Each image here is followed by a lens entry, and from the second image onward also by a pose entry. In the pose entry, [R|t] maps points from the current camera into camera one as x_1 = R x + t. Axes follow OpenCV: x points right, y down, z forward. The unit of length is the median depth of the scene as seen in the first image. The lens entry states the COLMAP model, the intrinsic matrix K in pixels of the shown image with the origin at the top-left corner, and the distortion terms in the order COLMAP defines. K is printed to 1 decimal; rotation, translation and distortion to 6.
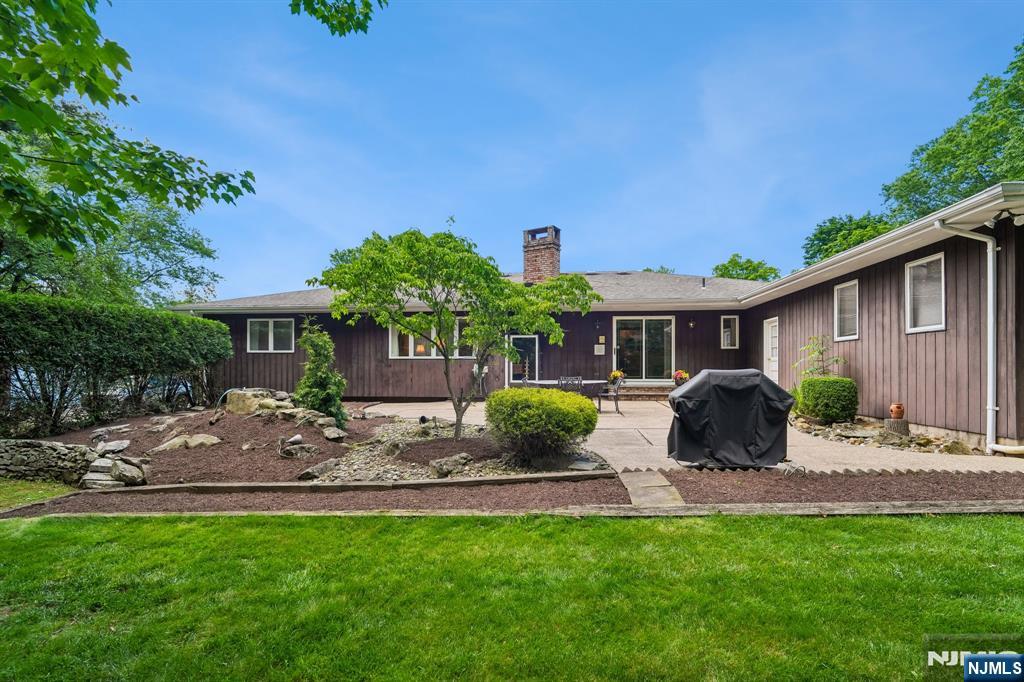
lens RADIAL K [[487.0, 0, 513.3], [0, 487.0, 363.9], [0, 0, 1]] dist [-0.001102, -0.000448]
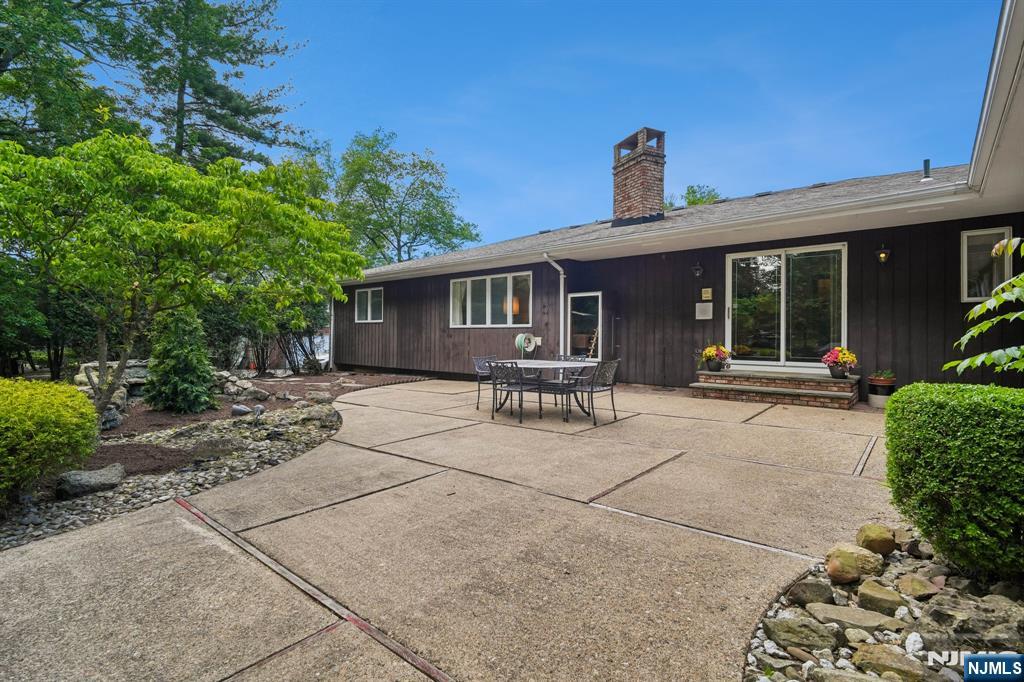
lens RADIAL K [[482.7, 0, 523.4], [0, 482.7, 335.7], [0, 0, 1]] dist [-0.000623, -0.000165]
pose [[0.835278, 0.002947, -0.549820, 0.322142], [-0.000384, 0.999989, 0.004775, -0.001010], [0.549828, -0.003777, 0.835269, 0.371680]]
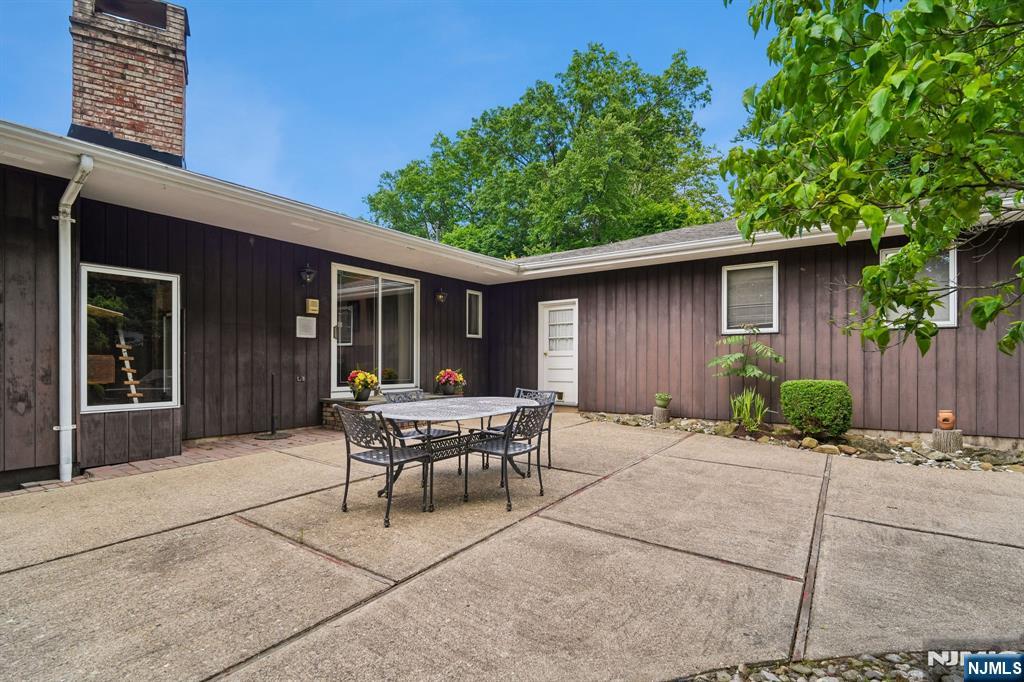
lens RADIAL K [[487.0, 0, 513.3], [0, 487.0, 363.9], [0, 0, 1]] dist [-0.001102, -0.000448]
pose [[0.478250, 0.000064, 0.878224, -0.145361], [-0.010785, 0.999925, 0.005800, 0.001784], [-0.878158, -0.012245, 0.478215, 0.596211]]
